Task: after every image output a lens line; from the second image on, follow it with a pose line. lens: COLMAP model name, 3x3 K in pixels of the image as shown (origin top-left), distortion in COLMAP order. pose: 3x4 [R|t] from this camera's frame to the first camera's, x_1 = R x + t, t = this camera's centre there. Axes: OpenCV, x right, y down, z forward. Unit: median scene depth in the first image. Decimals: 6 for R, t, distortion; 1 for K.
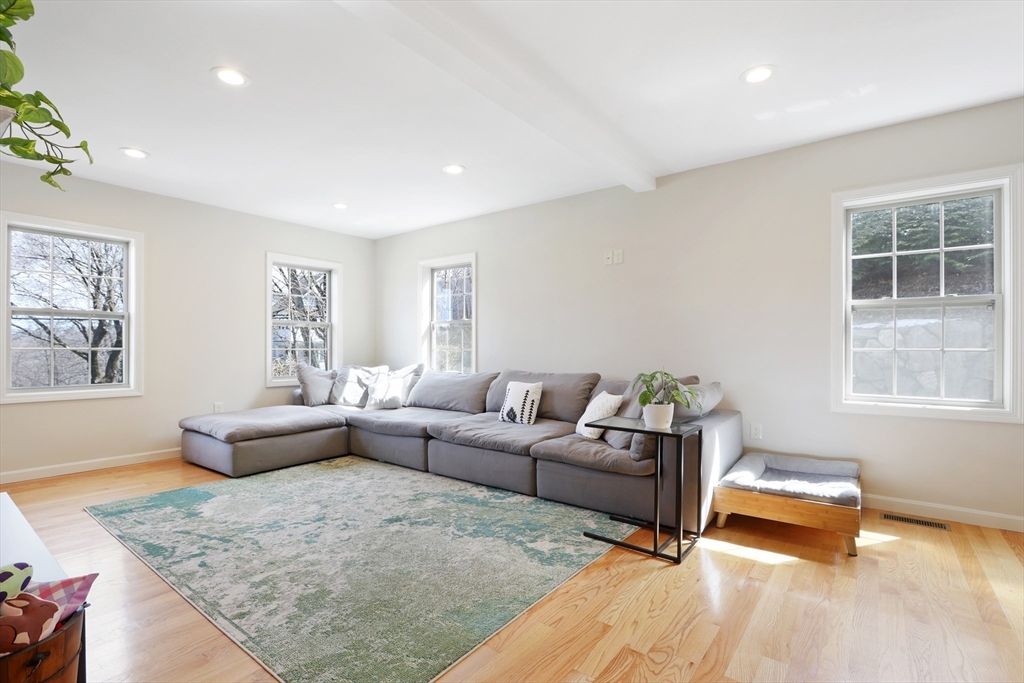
lens RADIAL K [[474.5, 0, 512.3], [0, 474.5, 346.1], [0, 0, 1]] dist [-0.015492, 0.001288]
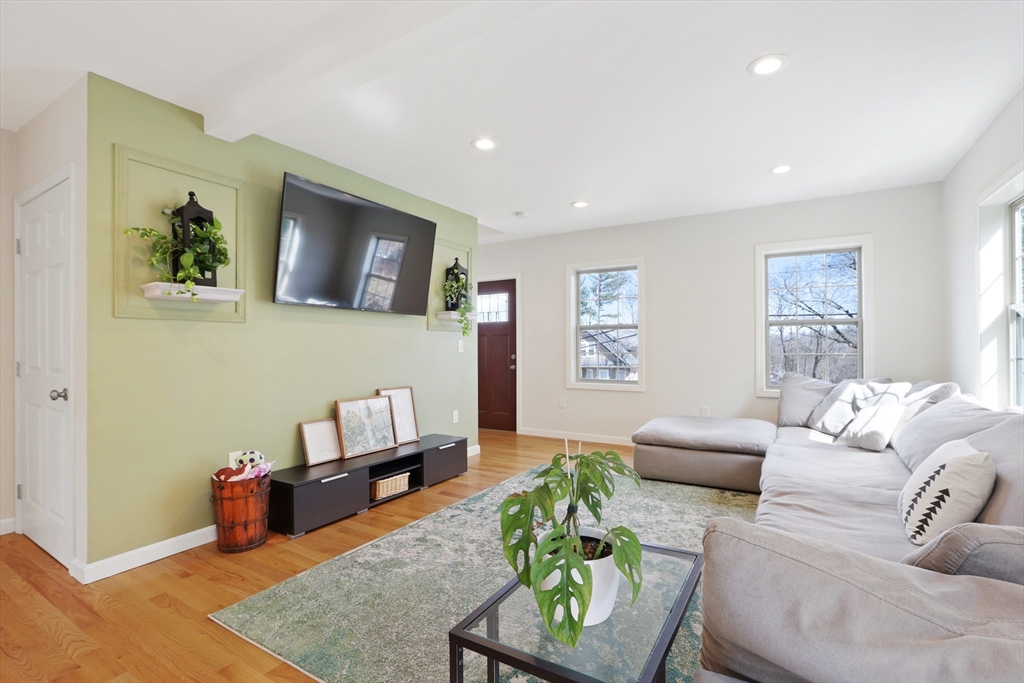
lens RADIAL K [[474.5, 0, 512.3], [0, 474.5, 346.1], [0, 0, 1]] dist [-0.015492, 0.001288]
pose [[0.103596, -0.002579, -0.994616, 0.453818], [0.009580, 0.999953, -0.001595, -0.016592], [0.994573, -0.009363, 0.103616, 0.636911]]
